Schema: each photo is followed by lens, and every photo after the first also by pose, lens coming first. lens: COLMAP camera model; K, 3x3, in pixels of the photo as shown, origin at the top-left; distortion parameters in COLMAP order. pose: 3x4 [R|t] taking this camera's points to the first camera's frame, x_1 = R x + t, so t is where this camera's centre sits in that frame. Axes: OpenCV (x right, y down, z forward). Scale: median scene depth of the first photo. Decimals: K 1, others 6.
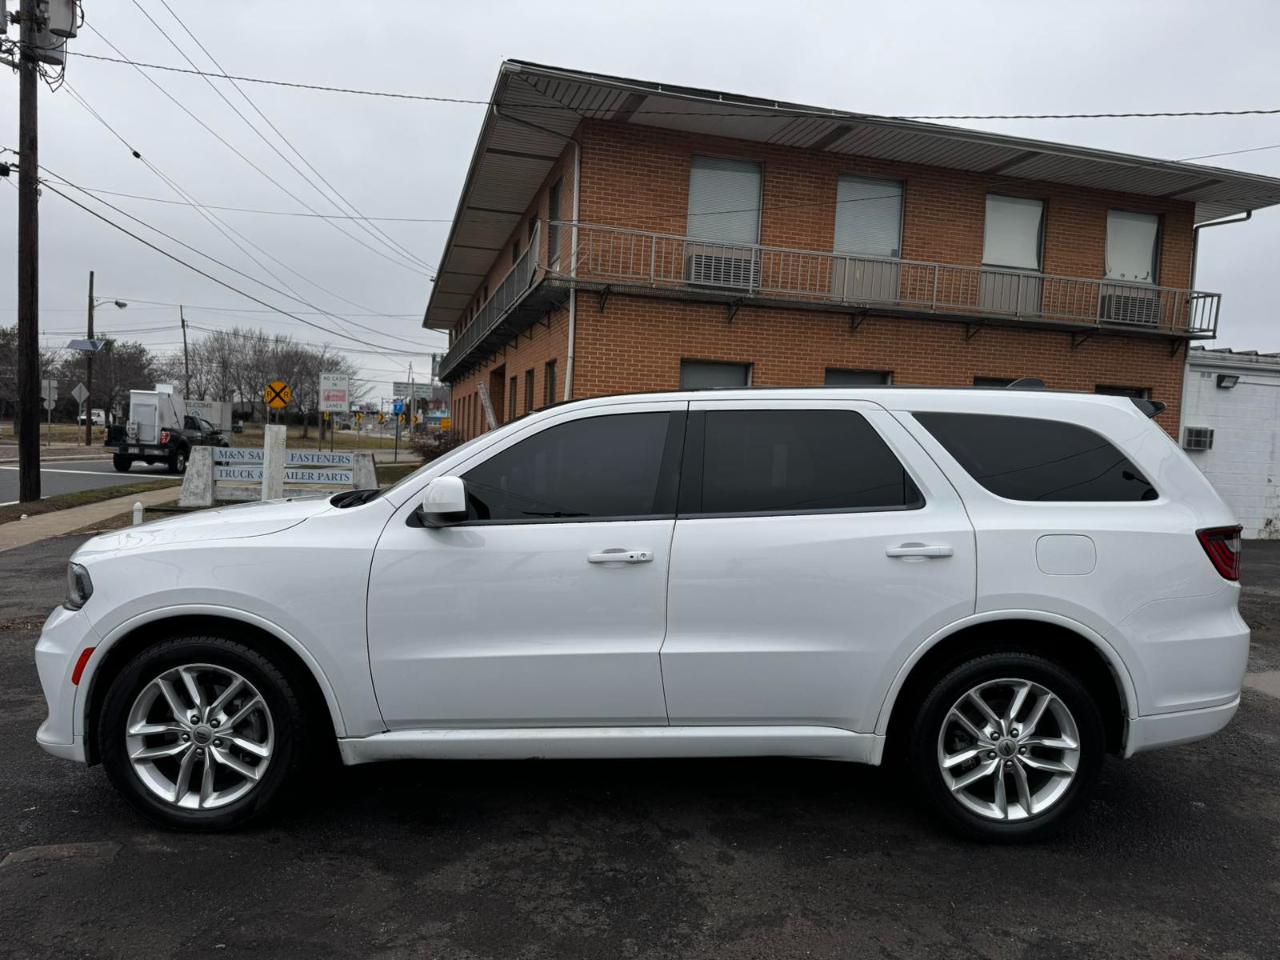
lens RADIAL K [[897.2, 0, 638.1], [0, 897.2, 480.3], [0, 0, 1]] dist [0.074325, -0.105399]
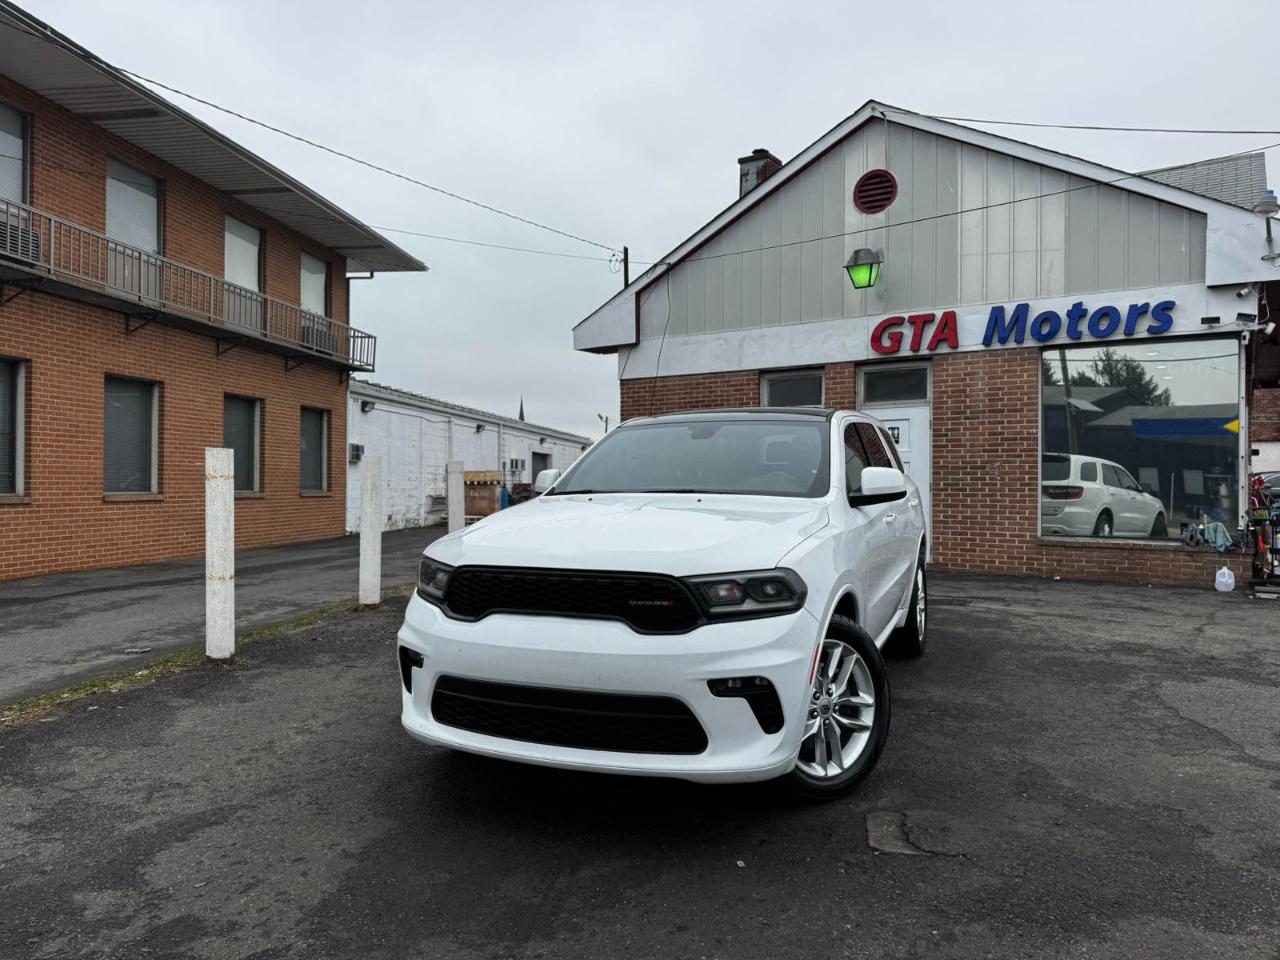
lens RADIAL K [[897.2, 0, 638.1], [0, 897.2, 480.3], [0, 0, 1]] dist [0.074325, -0.105399]
pose [[0.406379, -0.036409, 0.912979, -0.387658], [0.056043, 0.998318, 0.014867, -0.006156], [-0.911984, 0.045124, 0.407736, 0.186125]]
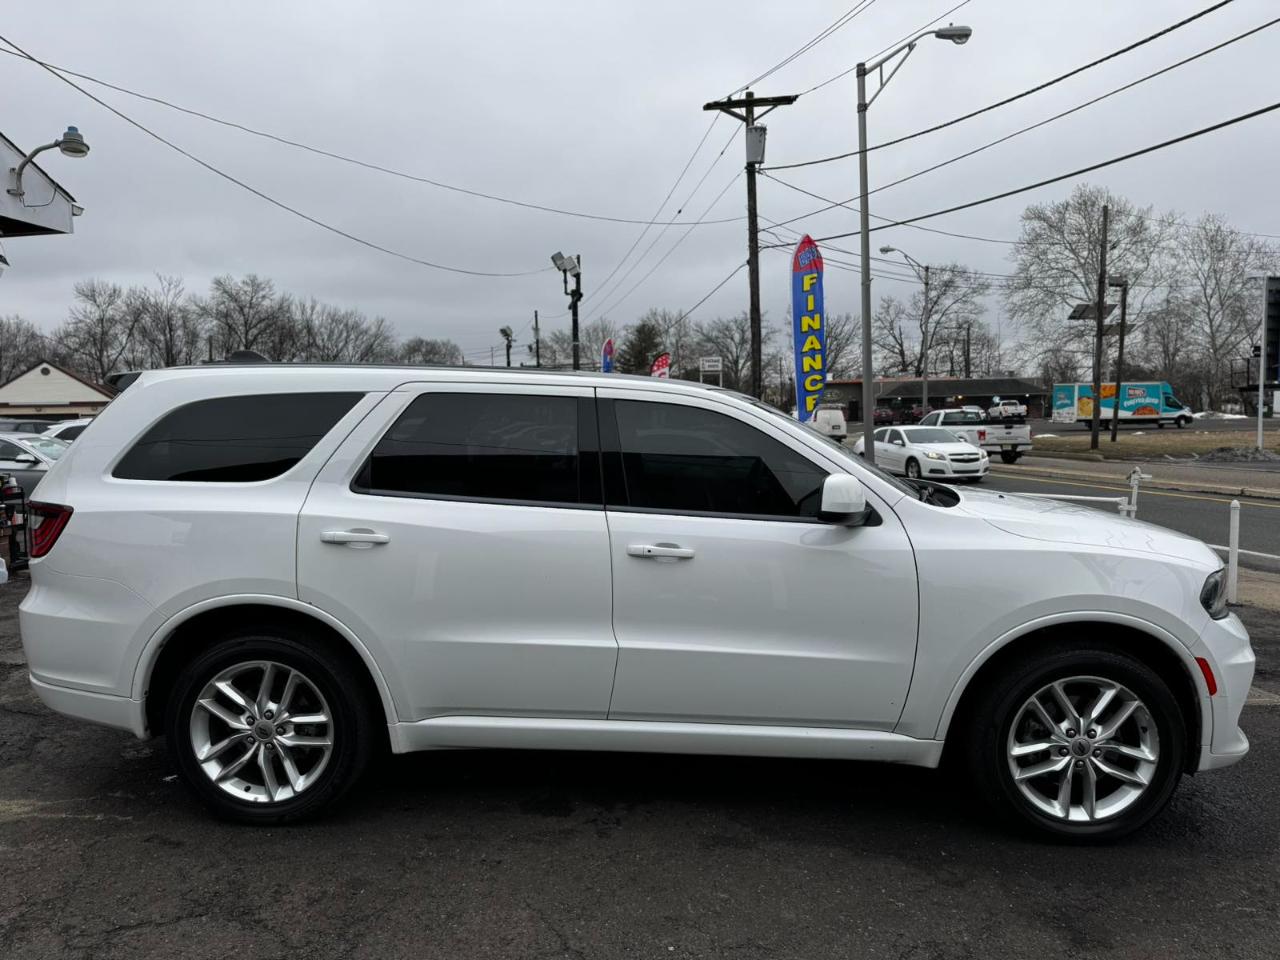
lens RADIAL K [[898.5, 0, 641.7], [0, 898.5, 482.5], [0, 0, 1]] dist [0.059050, -0.078959]
pose [[-0.998683, -0.028883, 0.042398, -0.011880], [-0.023374, 0.991864, 0.125136, -0.032066], [-0.045667, 0.123981, -0.991233, 0.608914]]
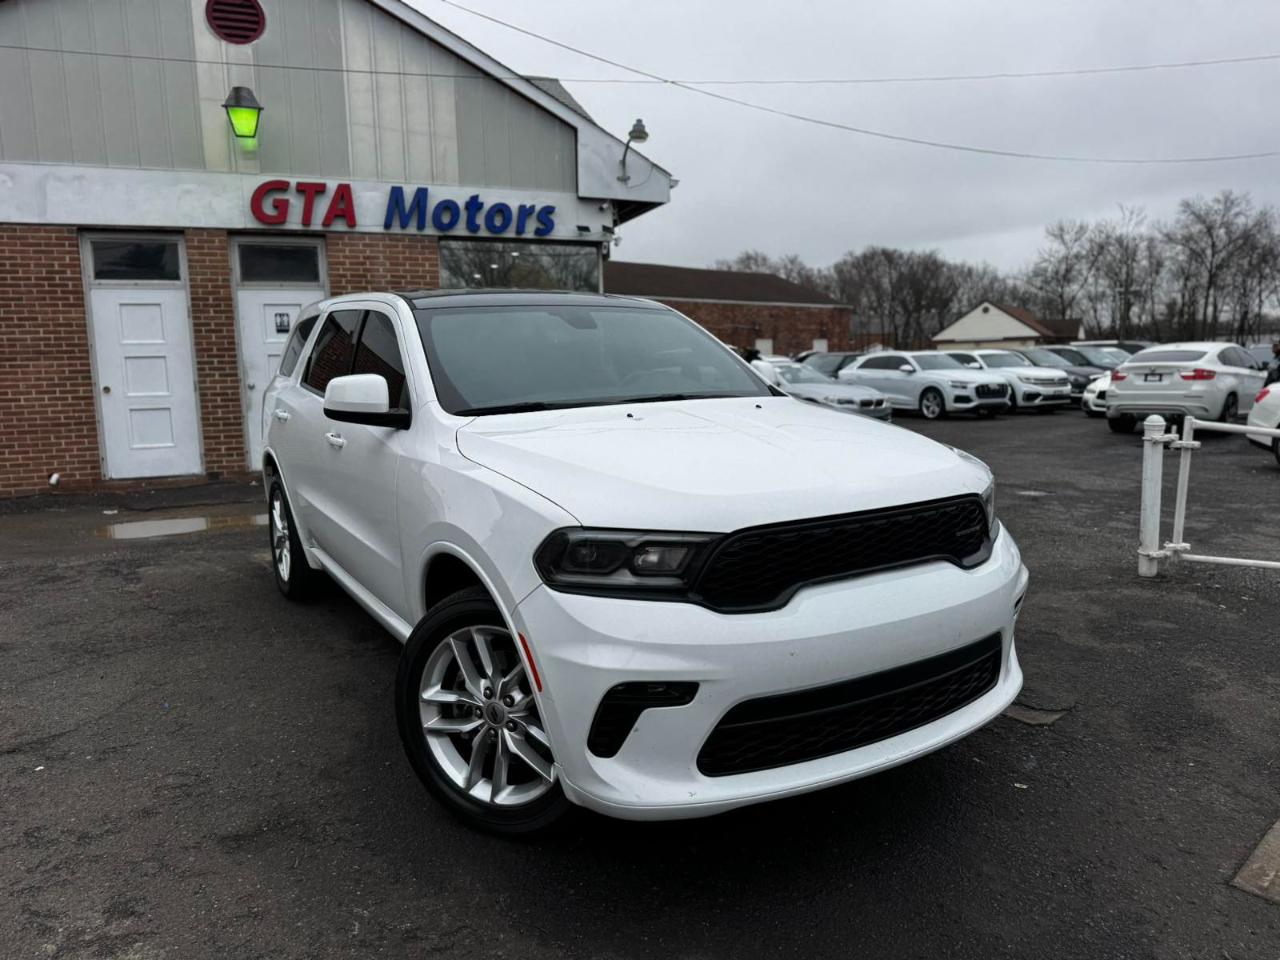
lens RADIAL K [[898.5, 0, 641.7], [0, 898.5, 482.5], [0, 0, 1]] dist [0.059050, -0.078959]
pose [[-0.502895, -0.139844, 0.852960, -0.301029], [0.041610, 0.981764, 0.185495, -0.019432], [-0.863345, 0.128777, -0.487905, 0.432768]]
